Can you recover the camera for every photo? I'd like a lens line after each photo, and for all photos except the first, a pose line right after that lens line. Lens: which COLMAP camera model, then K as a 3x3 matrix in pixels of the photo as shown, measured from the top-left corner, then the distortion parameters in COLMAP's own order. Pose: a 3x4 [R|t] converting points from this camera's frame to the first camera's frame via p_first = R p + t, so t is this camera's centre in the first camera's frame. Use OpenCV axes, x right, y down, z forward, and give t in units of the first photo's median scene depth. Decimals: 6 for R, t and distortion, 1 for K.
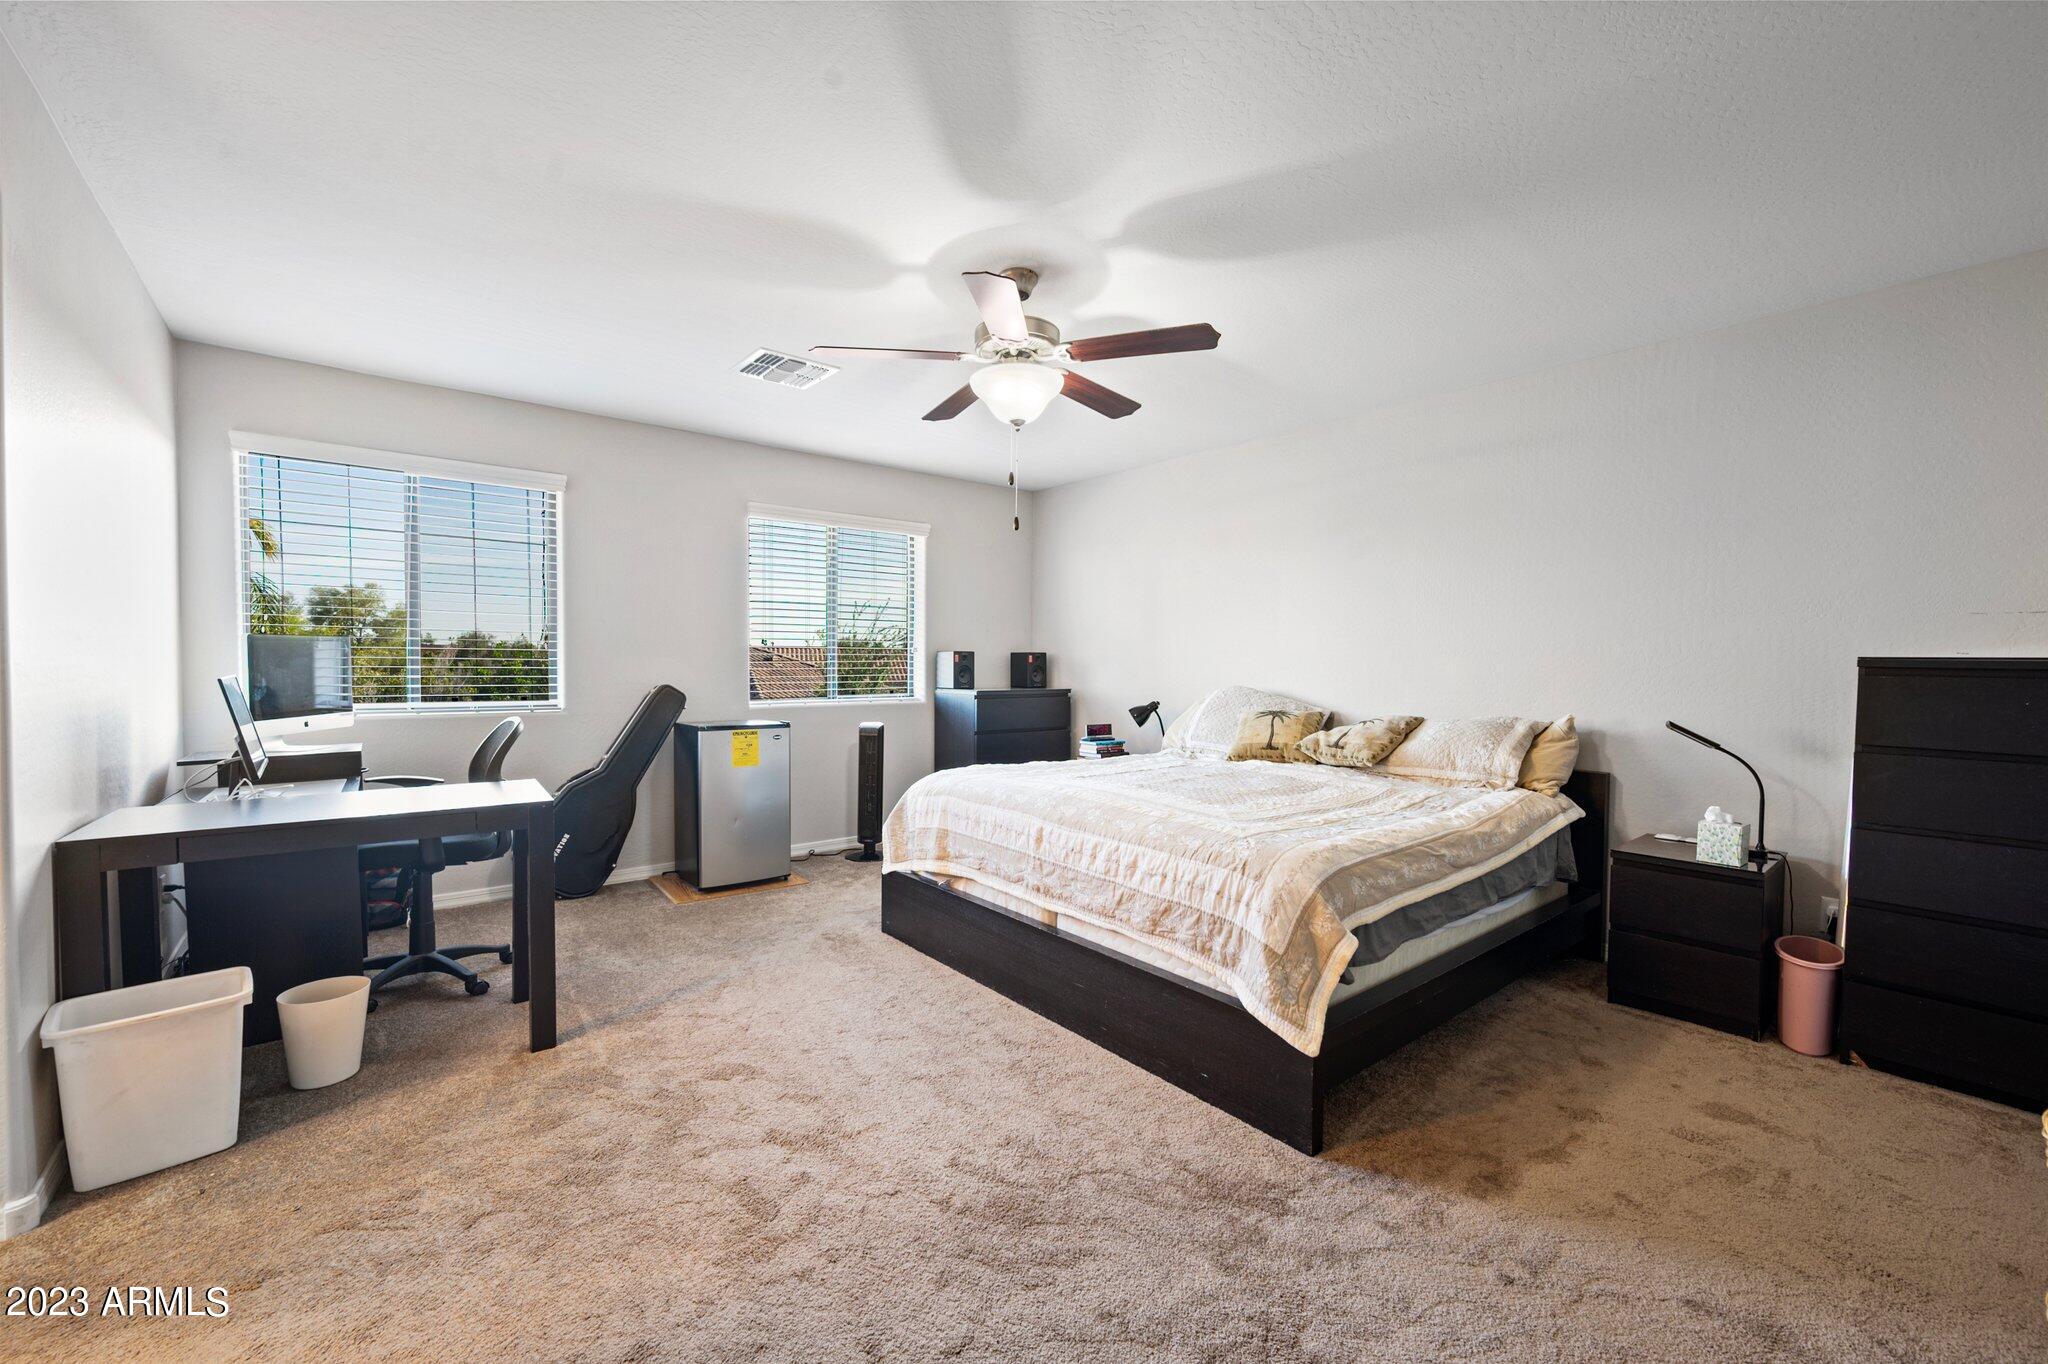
lens RADIAL K [[824.6, 0, 1026.4], [0, 824.6, 687.2], [0, 0, 1]] dist [-0.001543, -0.000531]
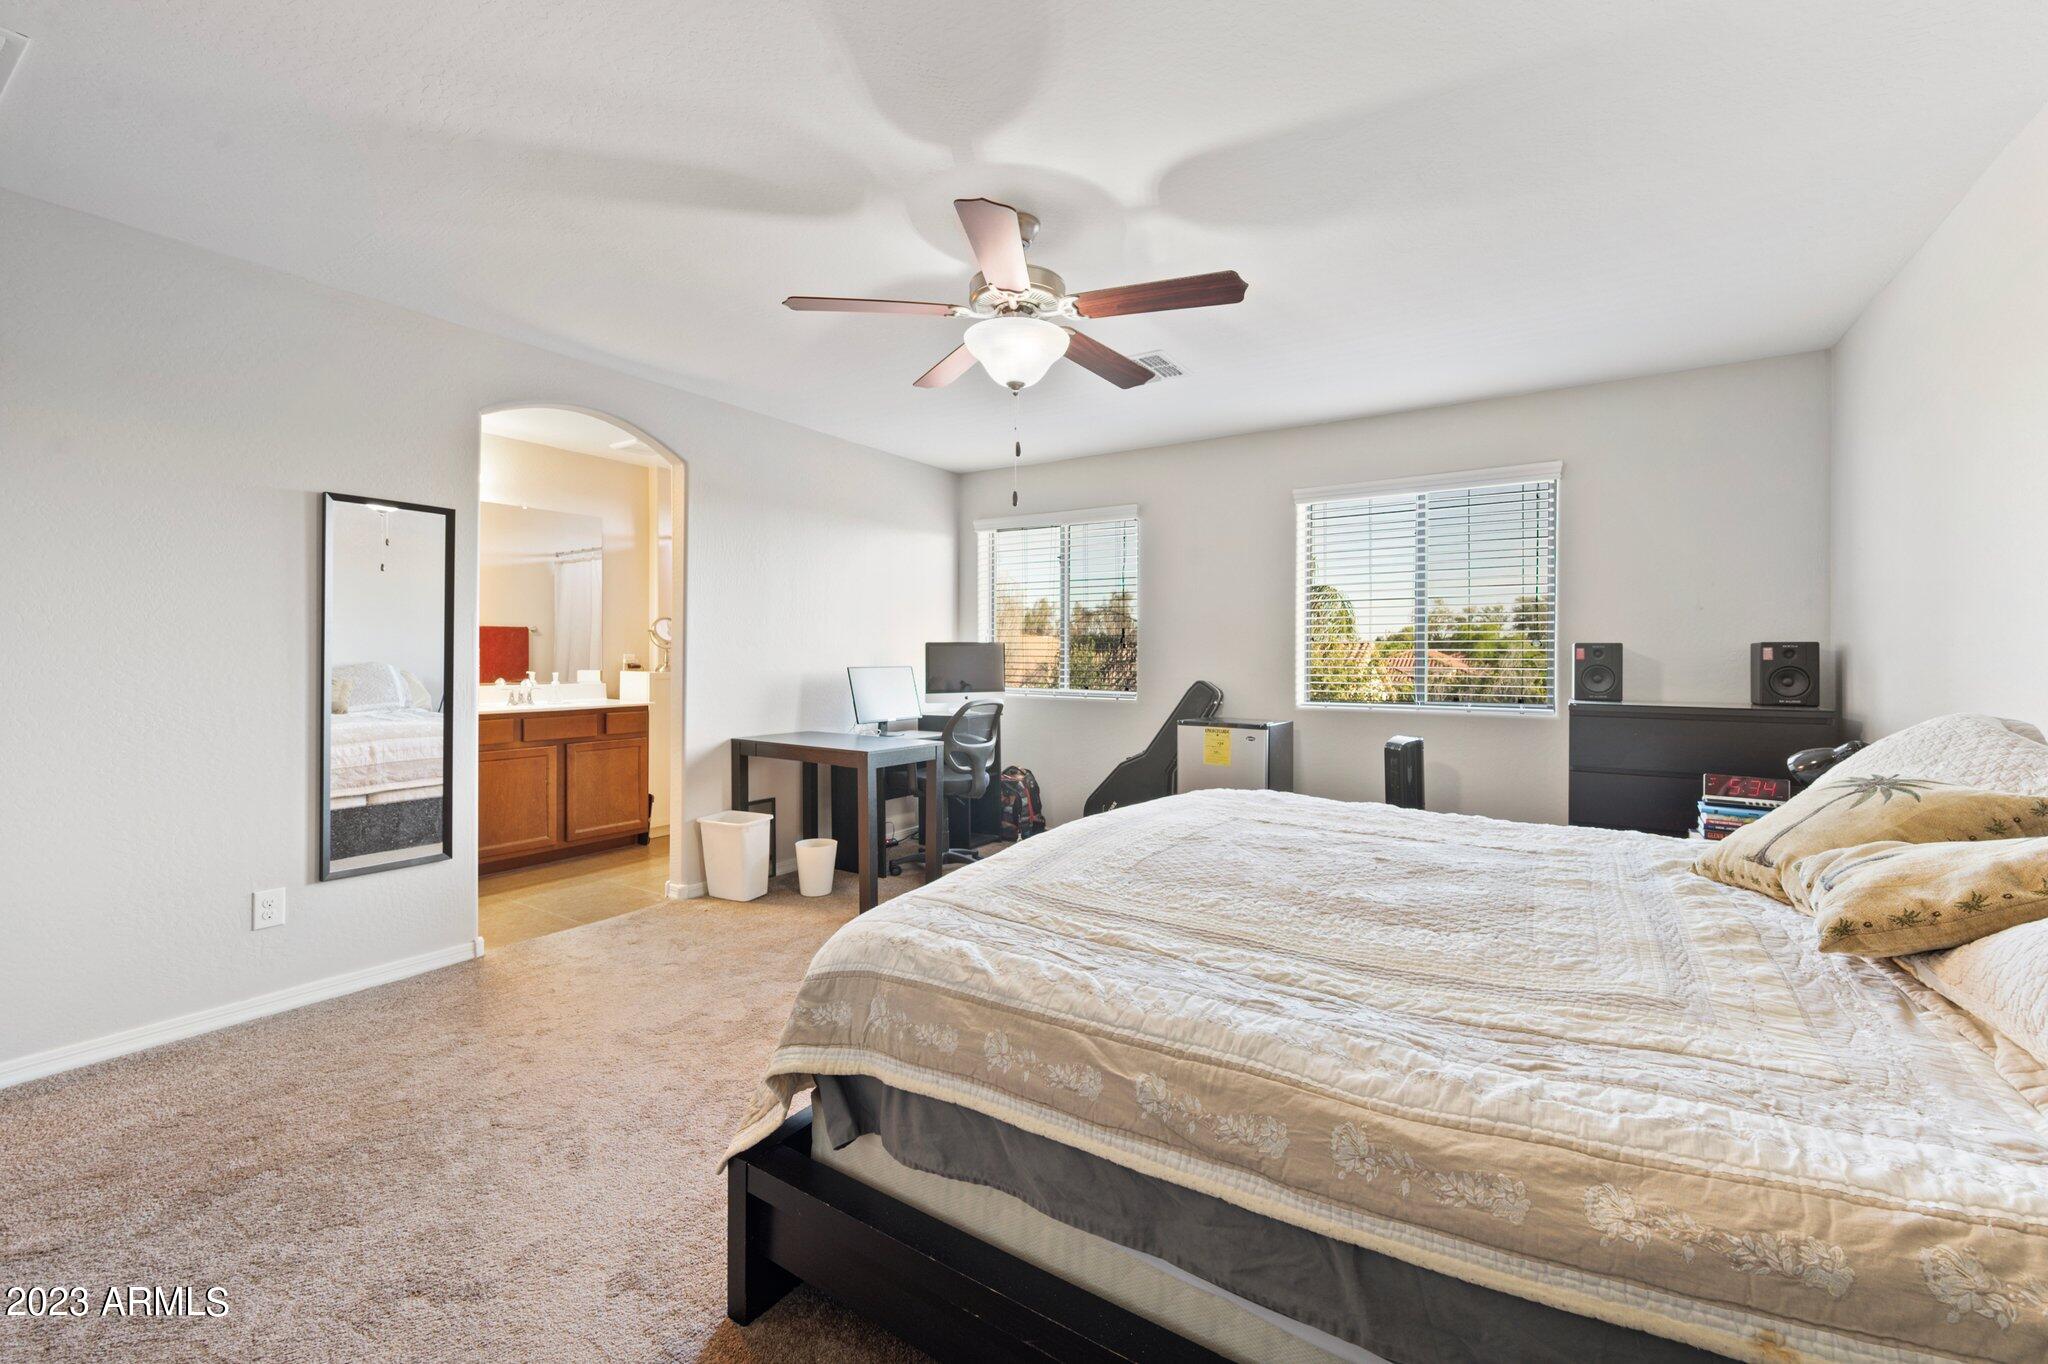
lens RADIAL K [[824.6, 0, 1024.5], [0, 824.6, 662.1], [0, 0, 1]] dist [-0.001543, -0.000531]
pose [[0.311035, -0.002282, -0.950396, 0.970212], [-0.028295, 0.999532, -0.011660, -0.018105], [0.949977, 0.030518, 0.310825, 0.850671]]
